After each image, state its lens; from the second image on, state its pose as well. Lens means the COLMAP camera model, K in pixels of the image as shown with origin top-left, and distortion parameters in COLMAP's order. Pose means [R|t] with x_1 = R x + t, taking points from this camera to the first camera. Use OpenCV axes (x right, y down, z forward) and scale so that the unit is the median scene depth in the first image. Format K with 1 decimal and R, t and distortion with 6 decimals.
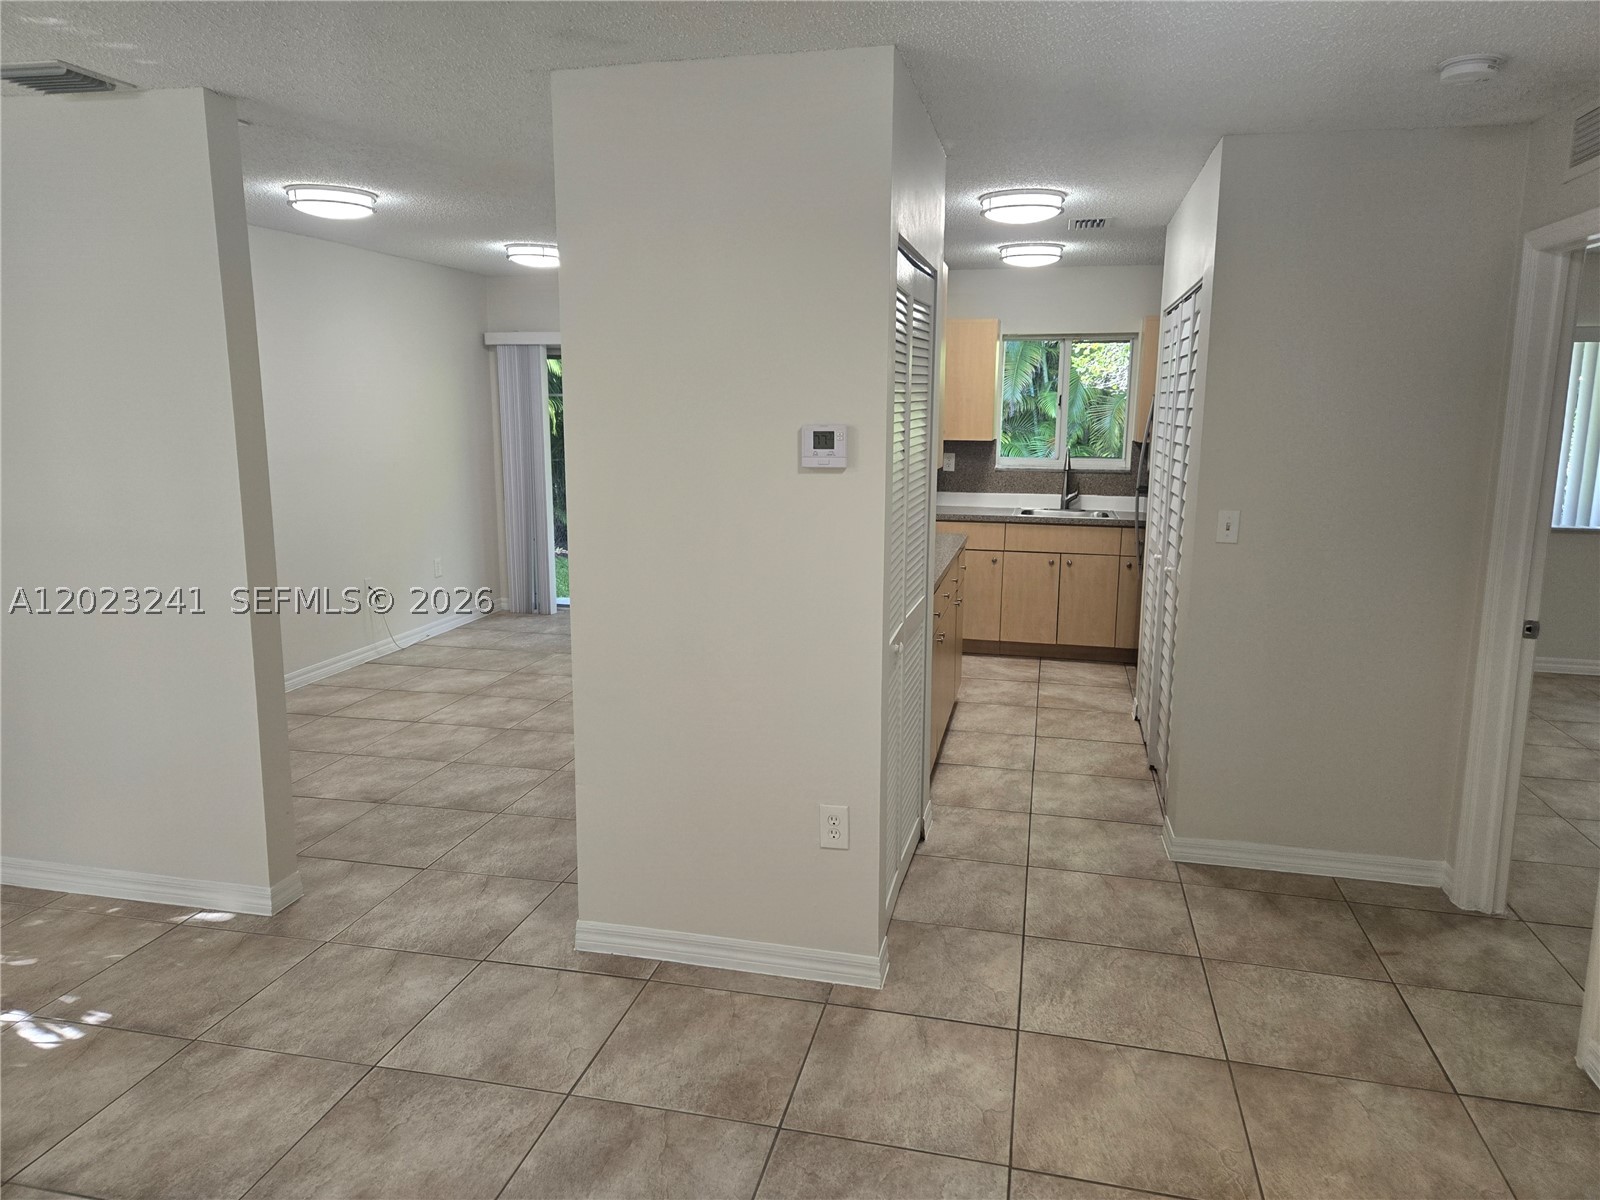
lens RADIAL K [[1076.3, 0, 801.4], [0, 1076.3, 602.7], [0, 0, 1]] dist [0.078458, -0.065081]
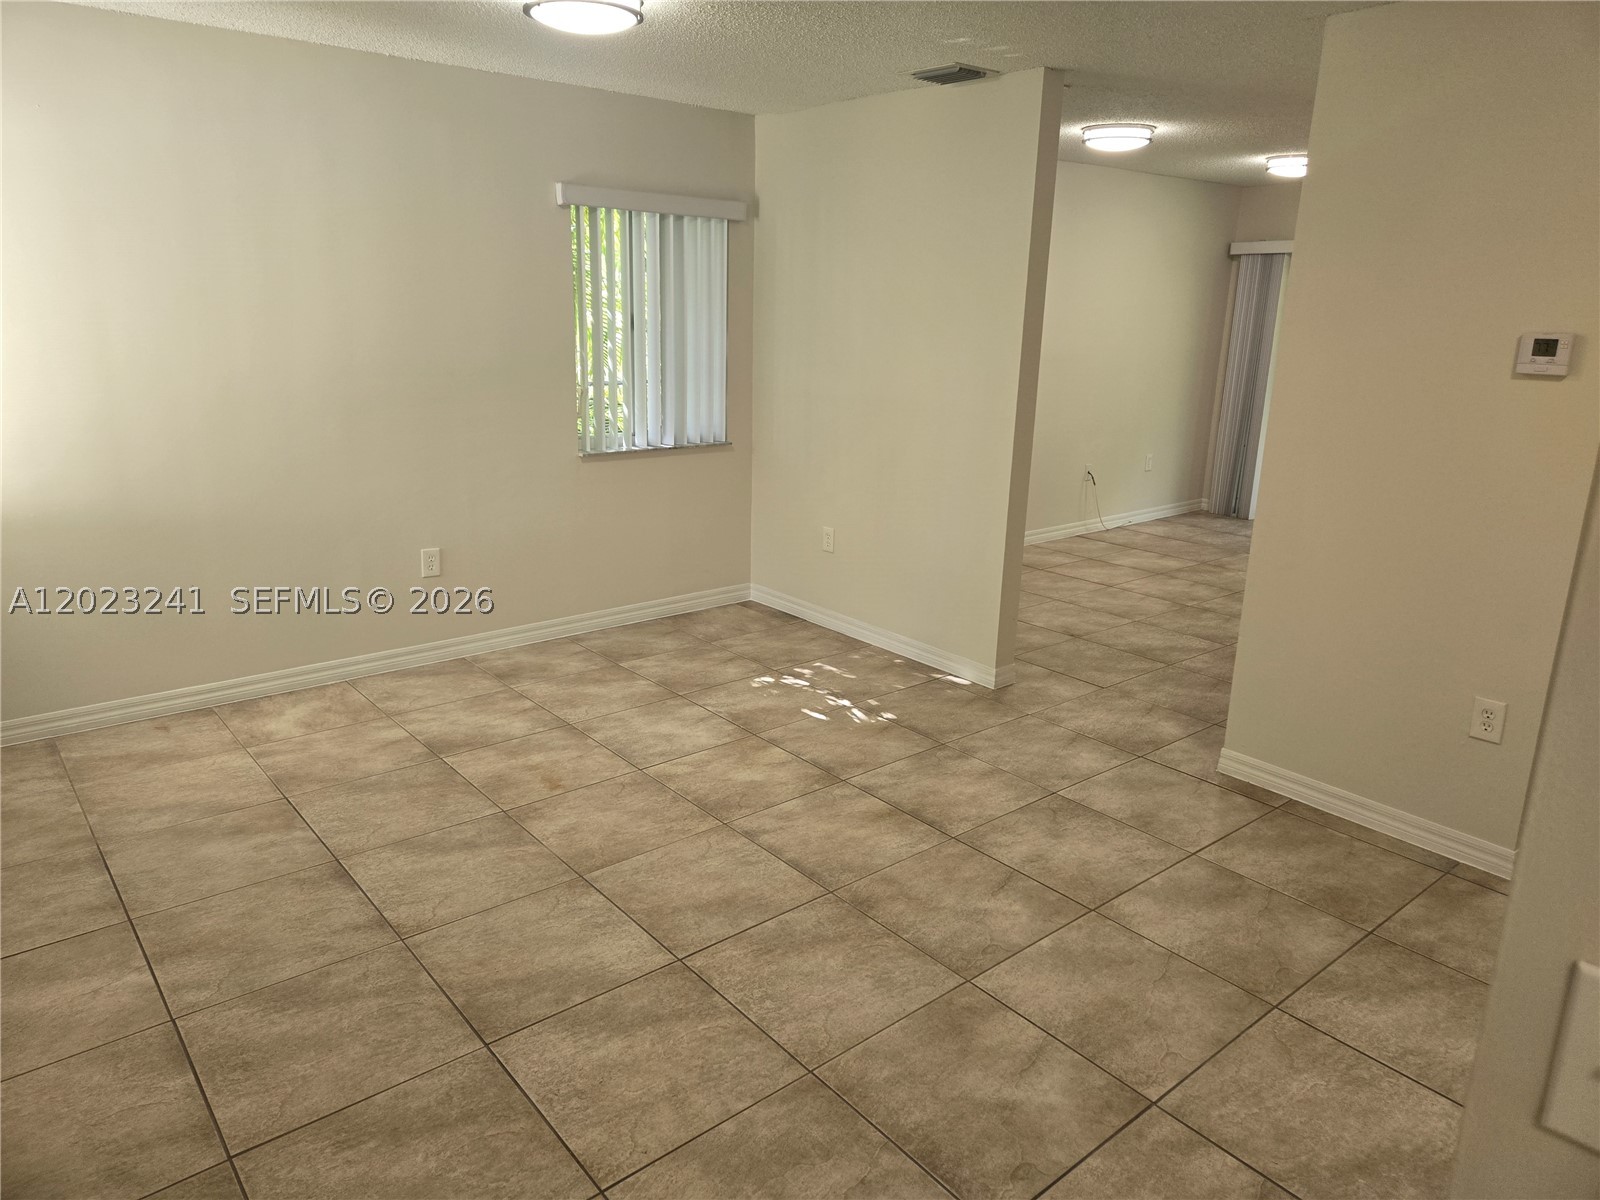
lens RADIAL K [[1130.8, 0, 800.0], [0, 1130.8, 600.0], [0, 0, 1]] dist [0.086505, -0.084005]
pose [[0.811699, 0.162404, -0.561044, 0.094936], [-0.126926, 0.986657, 0.101972, 0.060609], [0.570118, -0.011559, 0.821481, -0.294704]]
